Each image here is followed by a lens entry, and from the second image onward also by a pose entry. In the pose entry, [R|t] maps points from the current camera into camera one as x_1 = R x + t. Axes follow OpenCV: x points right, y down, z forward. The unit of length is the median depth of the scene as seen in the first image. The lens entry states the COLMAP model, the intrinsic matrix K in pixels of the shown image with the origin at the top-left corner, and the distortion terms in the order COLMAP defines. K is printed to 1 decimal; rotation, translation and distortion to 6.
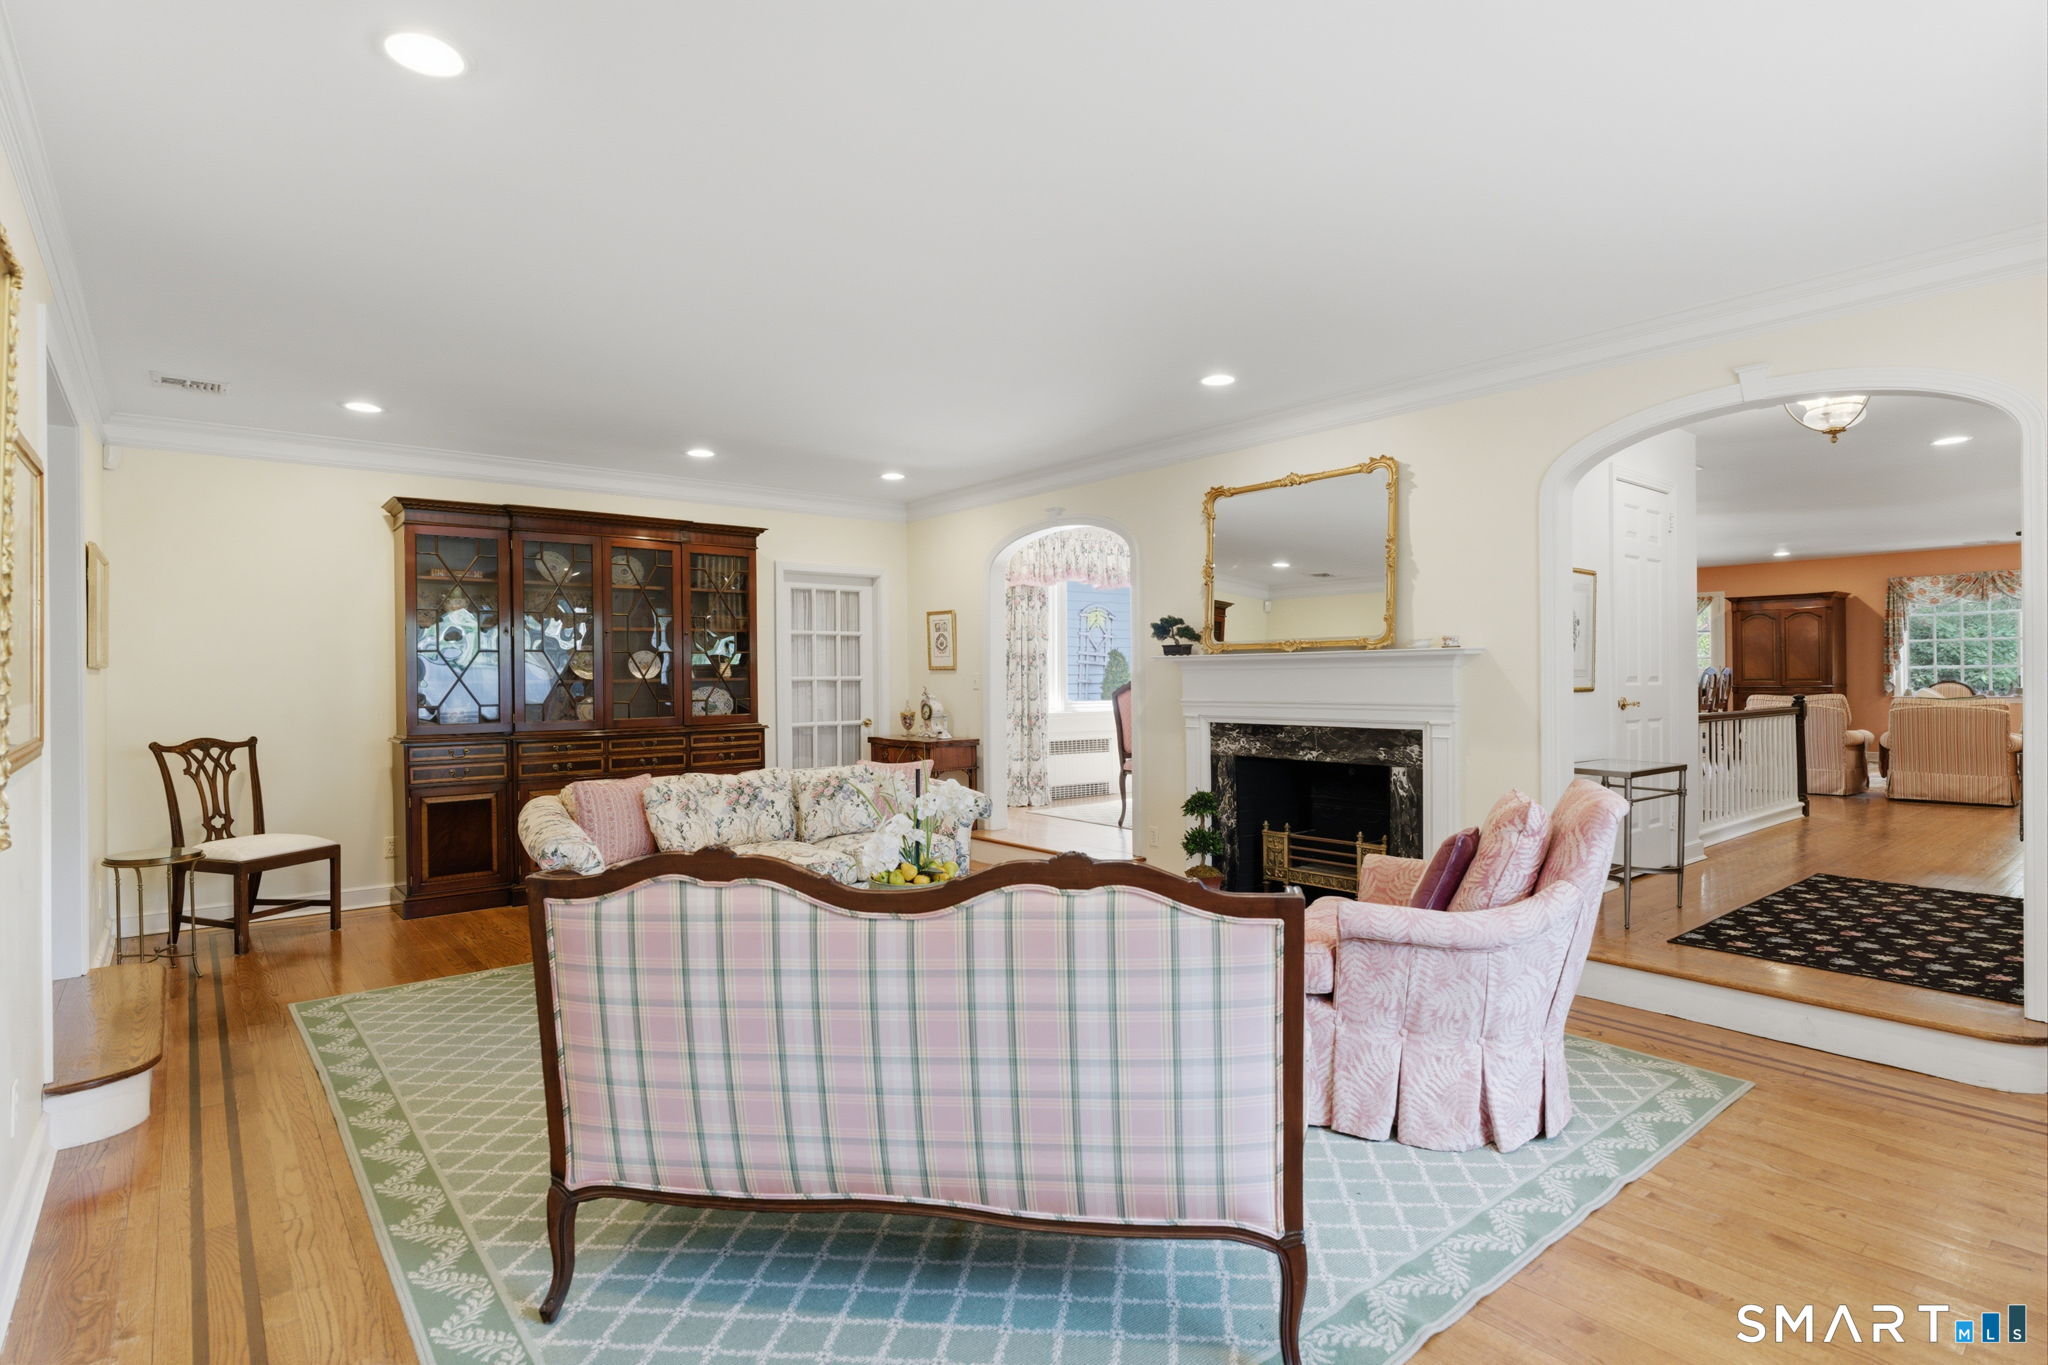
lens RADIAL K [[1028.6, 0, 1021.8], [0, 1028.6, 681.1], [0, 0, 1]] dist [-0.004446, -0.000191]
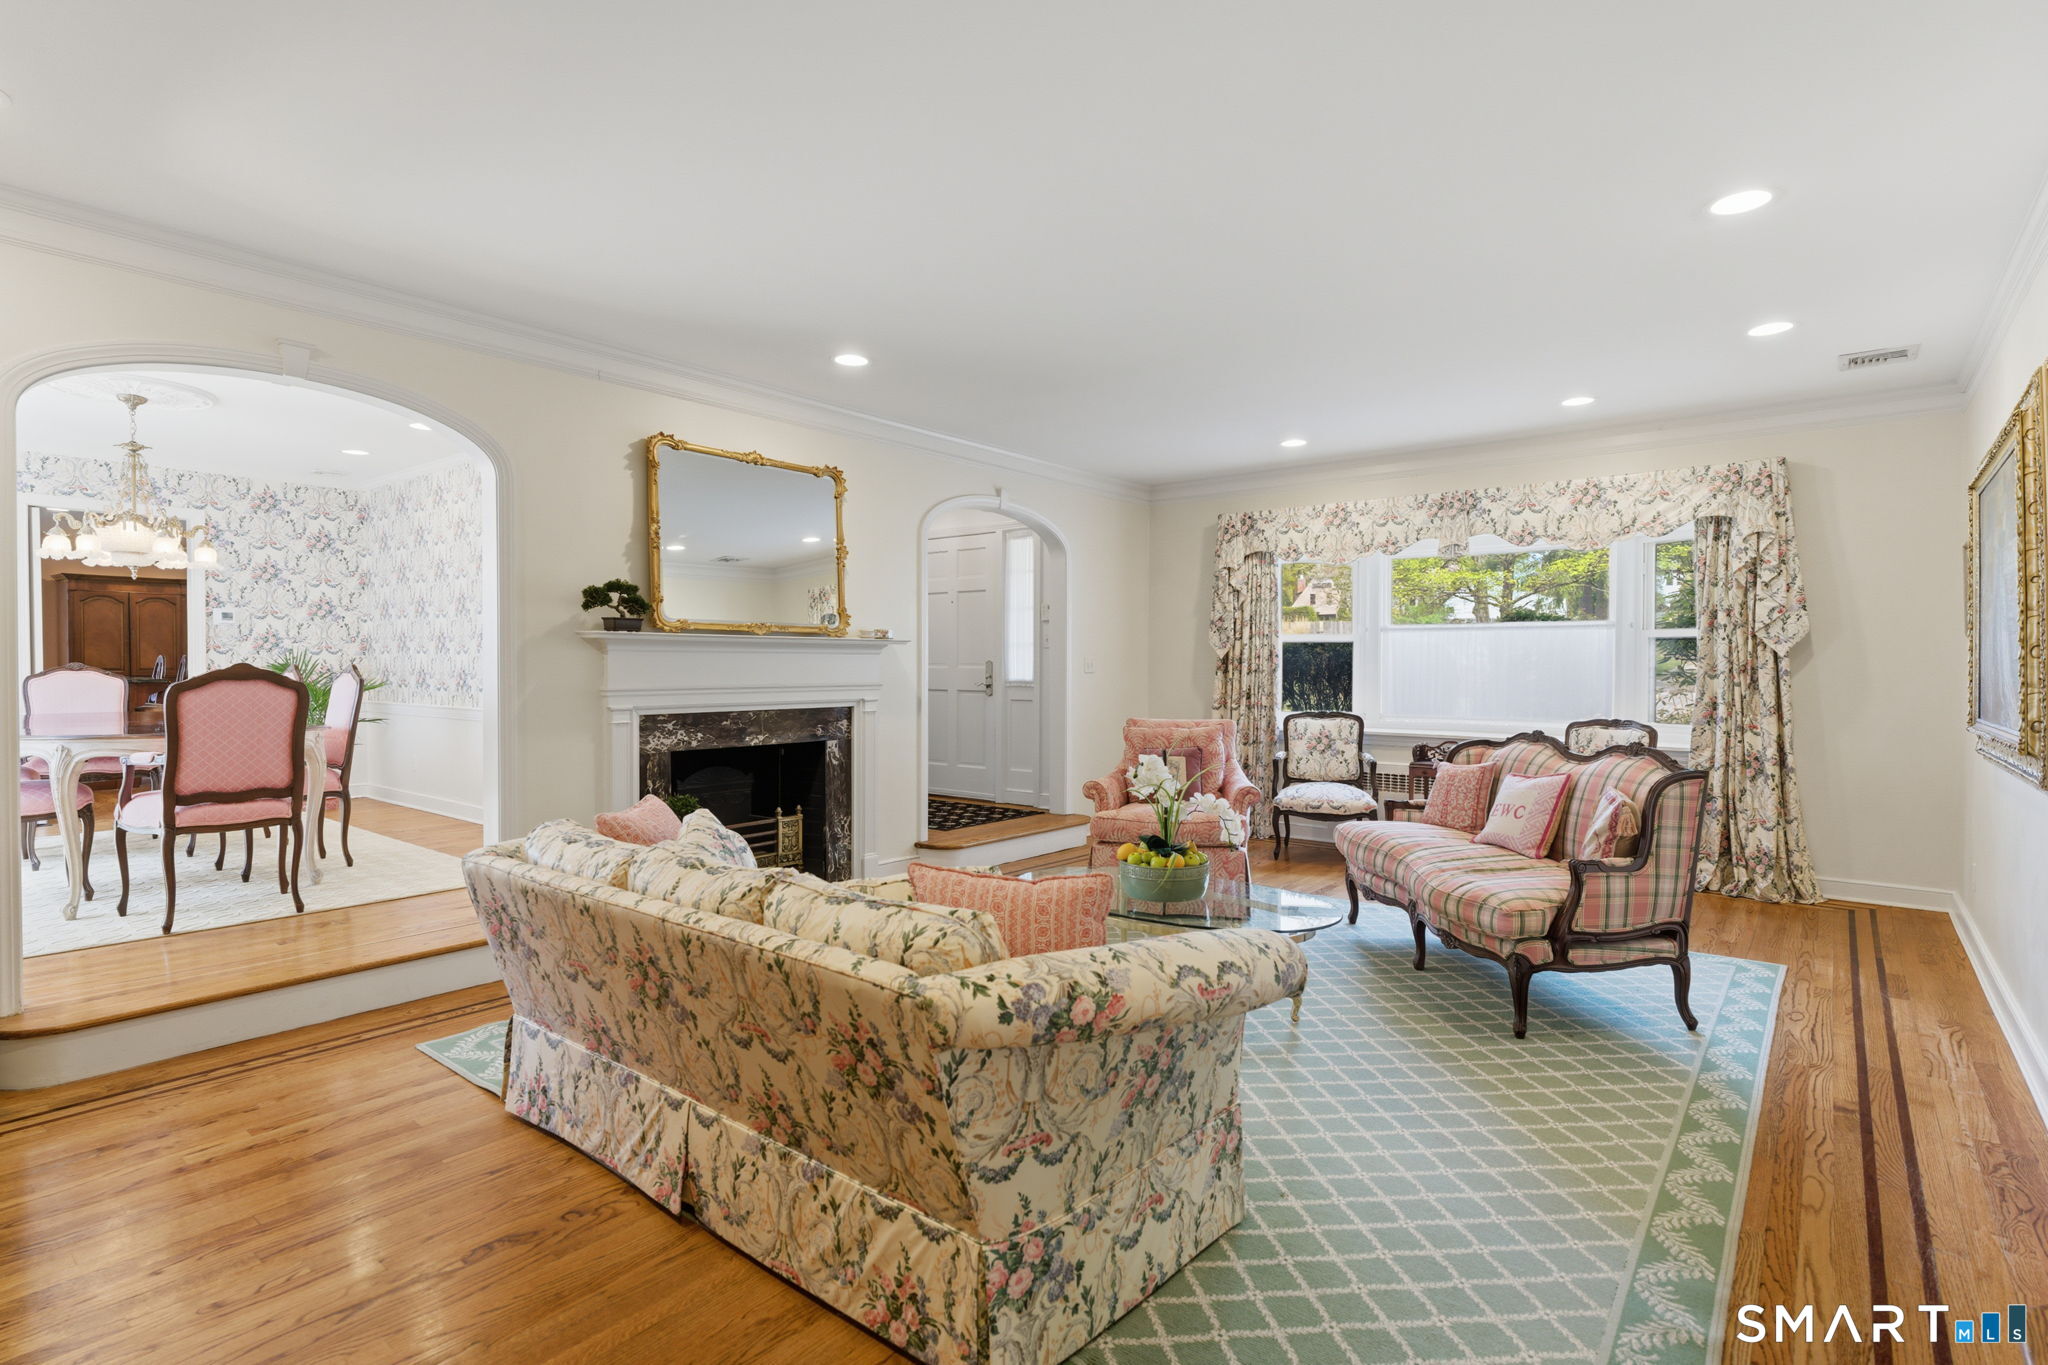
lens RADIAL K [[1011.9, 0, 1026.9], [0, 1011.9, 678.8], [0, 0, 1]] dist [-0.004375, 0.000487]
pose [[-0.210377, -0.006686, 0.977597, -0.729071], [0.002406, 0.999970, 0.007357, 0.006420], [-0.977617, 0.003899, -0.210355, 0.948089]]
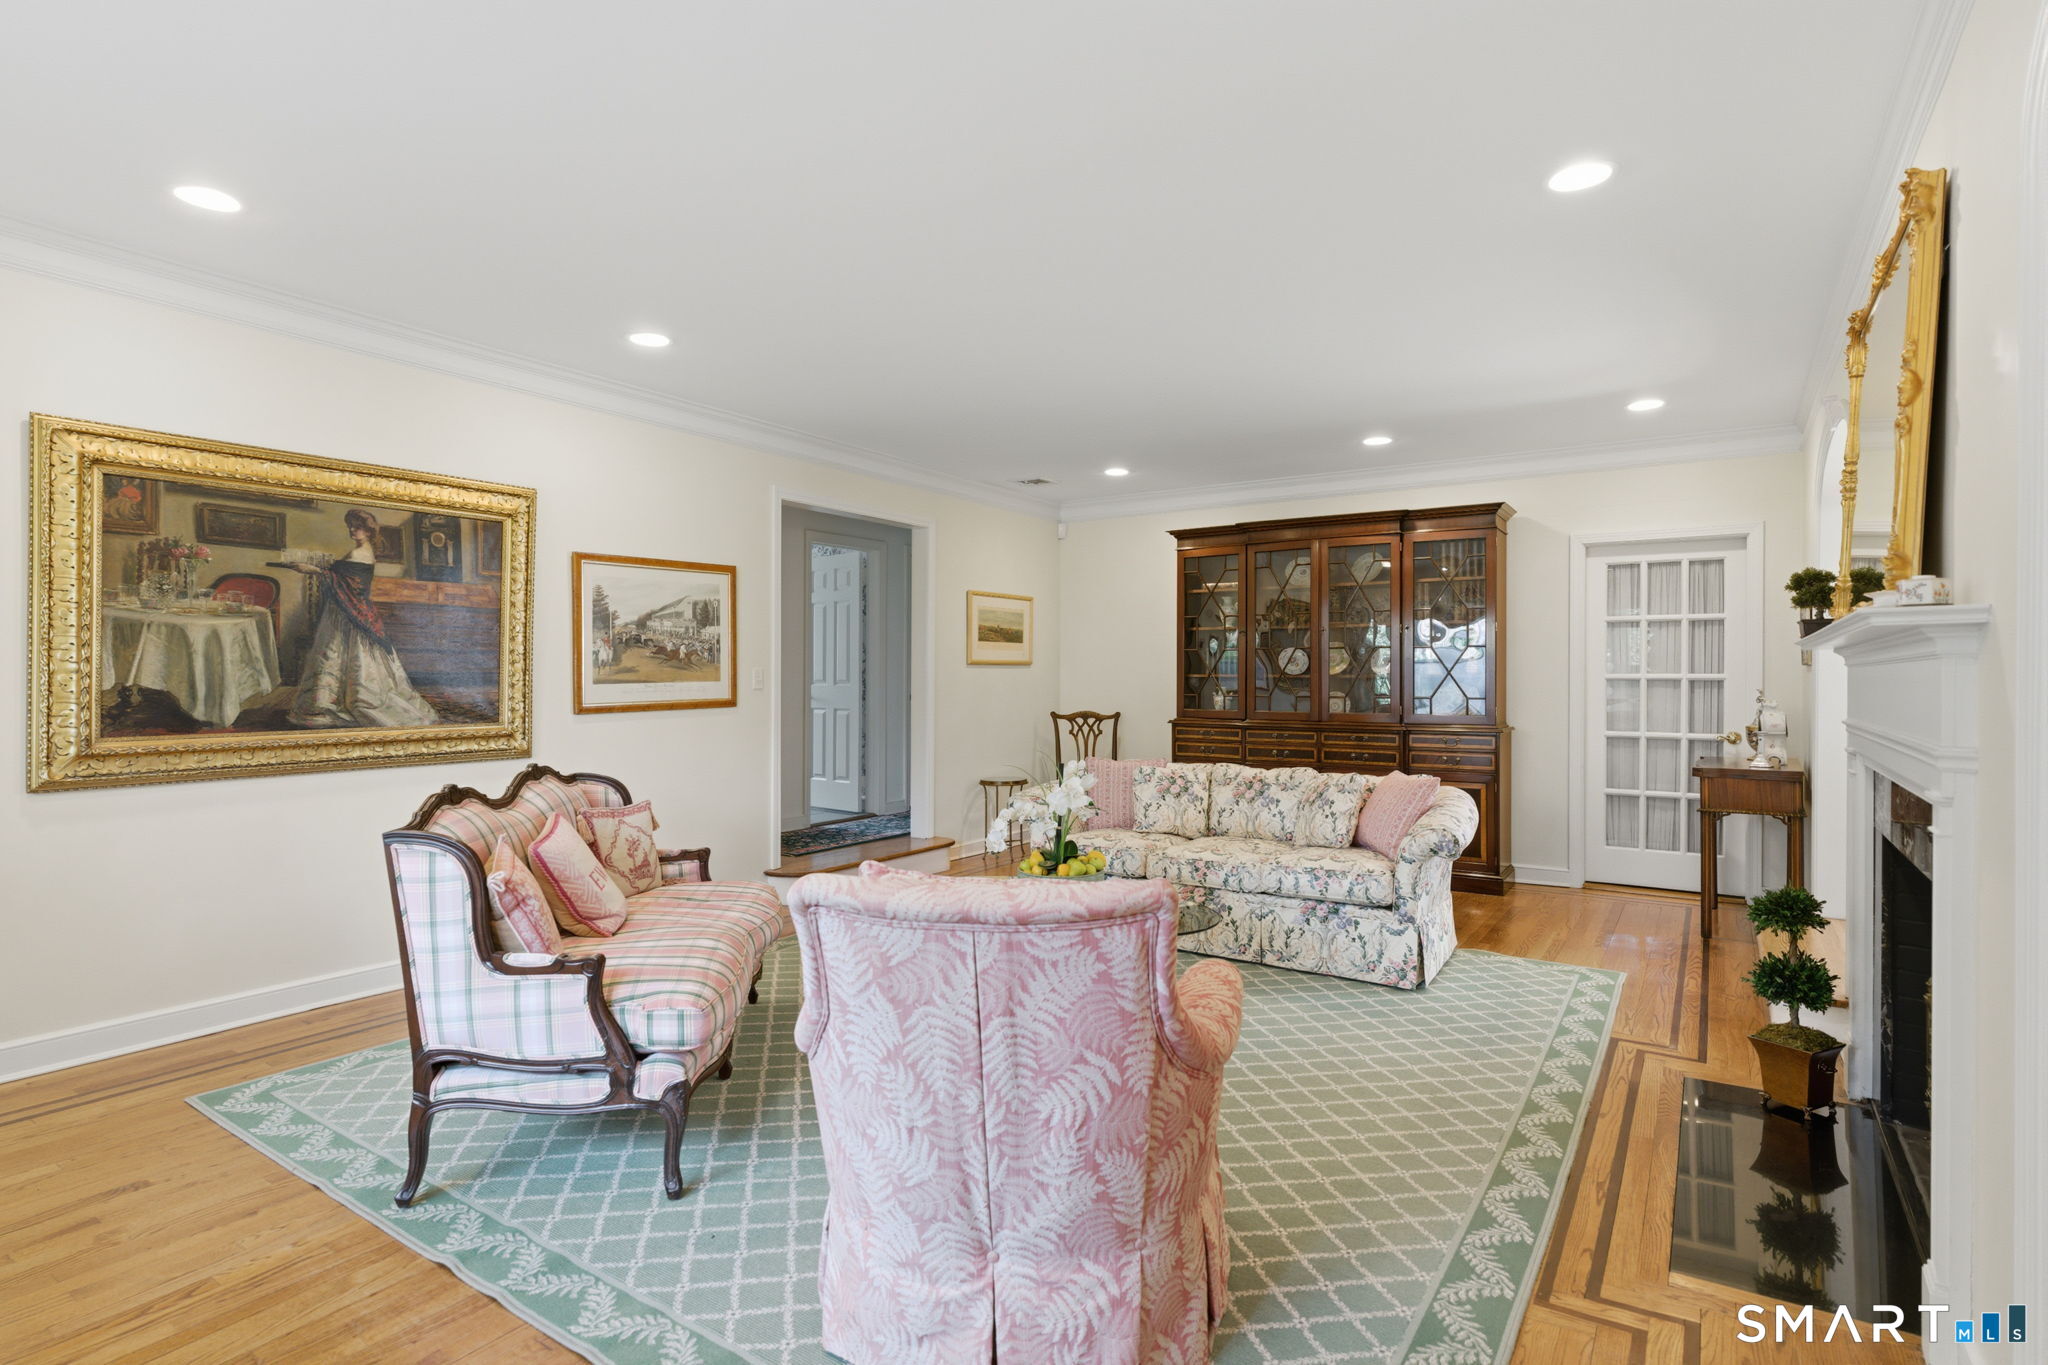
lens RADIAL K [[1028.6, 0, 1021.8], [0, 1028.6, 681.1], [0, 0, 1]] dist [-0.004446, -0.000191]
pose [[0.287443, 0.015112, -0.957679, 0.608731], [-0.010097, 0.999868, 0.012747, -0.006302], [0.957745, 0.006005, 0.287557, 0.474541]]
